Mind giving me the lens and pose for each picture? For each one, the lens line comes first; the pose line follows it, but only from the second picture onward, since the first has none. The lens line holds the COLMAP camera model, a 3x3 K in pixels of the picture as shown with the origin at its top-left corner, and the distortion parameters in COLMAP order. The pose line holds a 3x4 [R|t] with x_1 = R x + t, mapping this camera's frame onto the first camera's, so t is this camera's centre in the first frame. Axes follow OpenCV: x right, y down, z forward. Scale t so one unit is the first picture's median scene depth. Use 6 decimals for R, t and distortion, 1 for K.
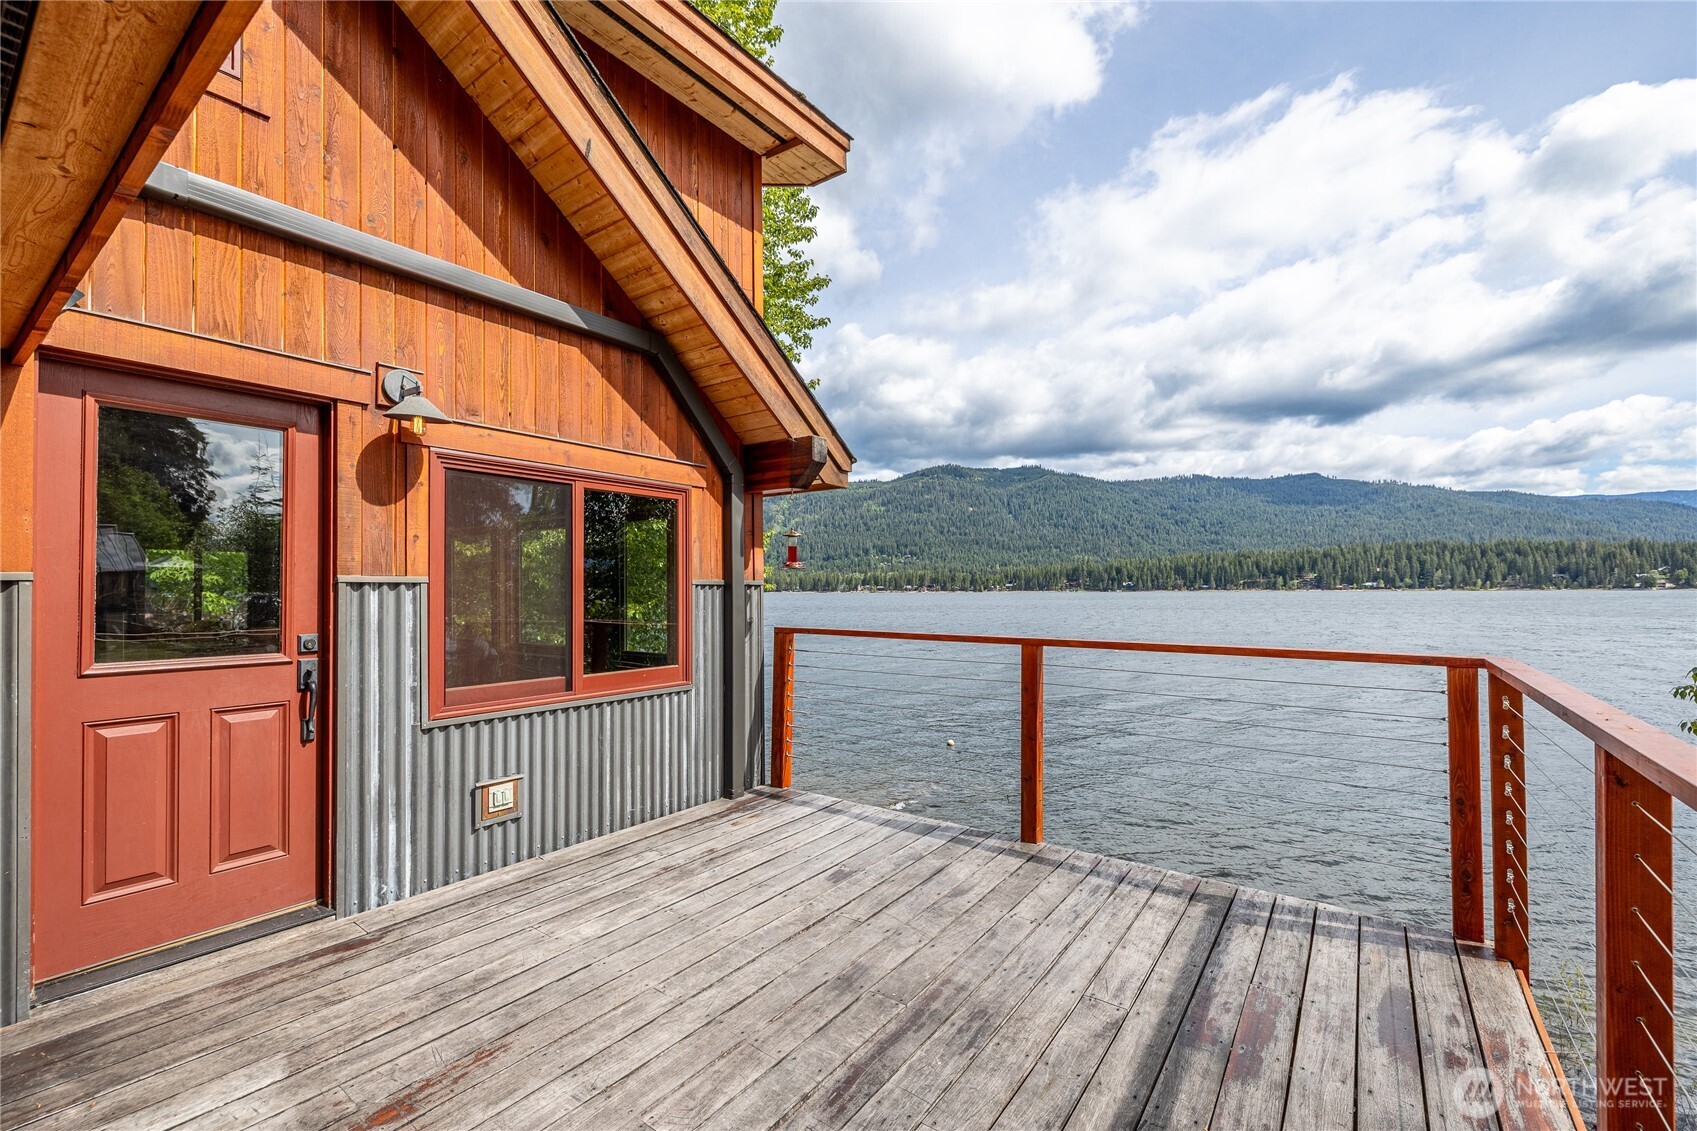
lens RADIAL K [[722.2, 0, 856.8], [0, 722.2, 588.2], [0, 0, 1]] dist [0.003304, 0.000338]
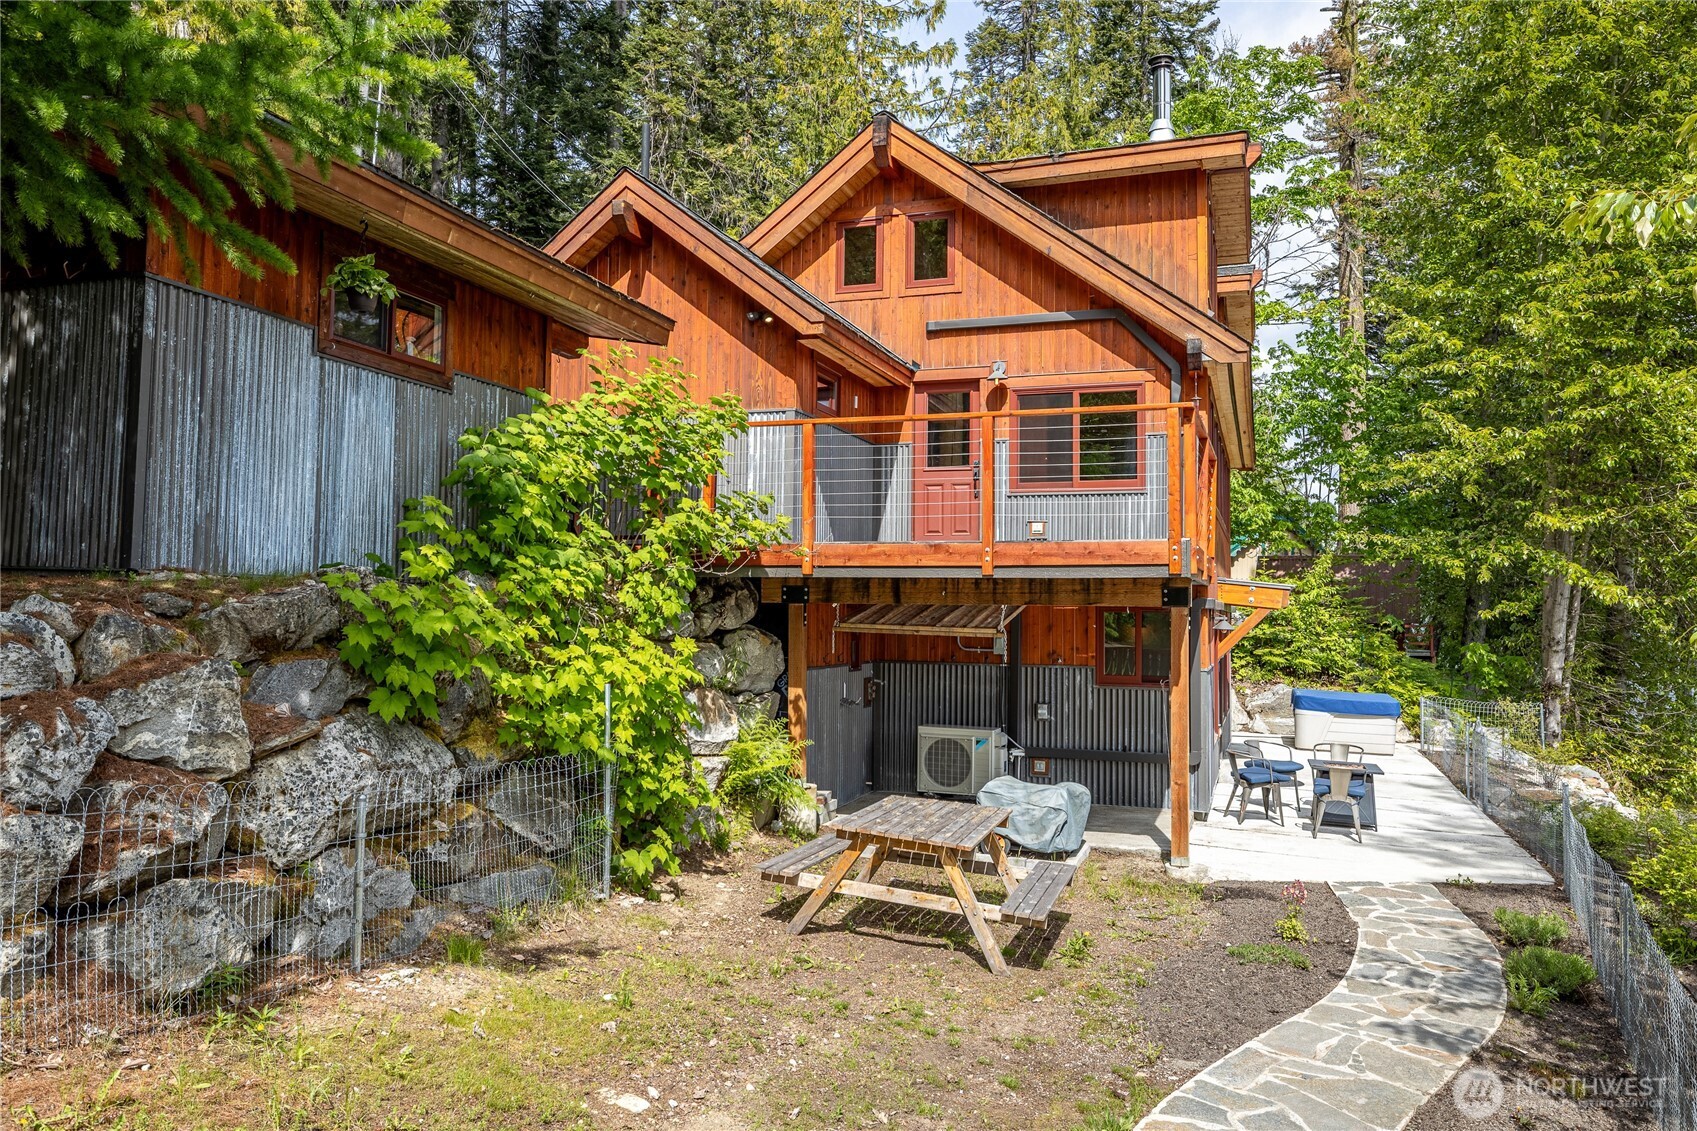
lens RADIAL K [[1229.3, 0, 842.3], [0, 1229.3, 573.2], [0, 0, 1]] dist [0.008689, 0.003473]
pose [[0.290962, -0.026858, -0.956358, 3.196039], [-0.009311, 0.999479, -0.030902, 0.568476], [0.956689, 0.017896, 0.290560, -0.790286]]
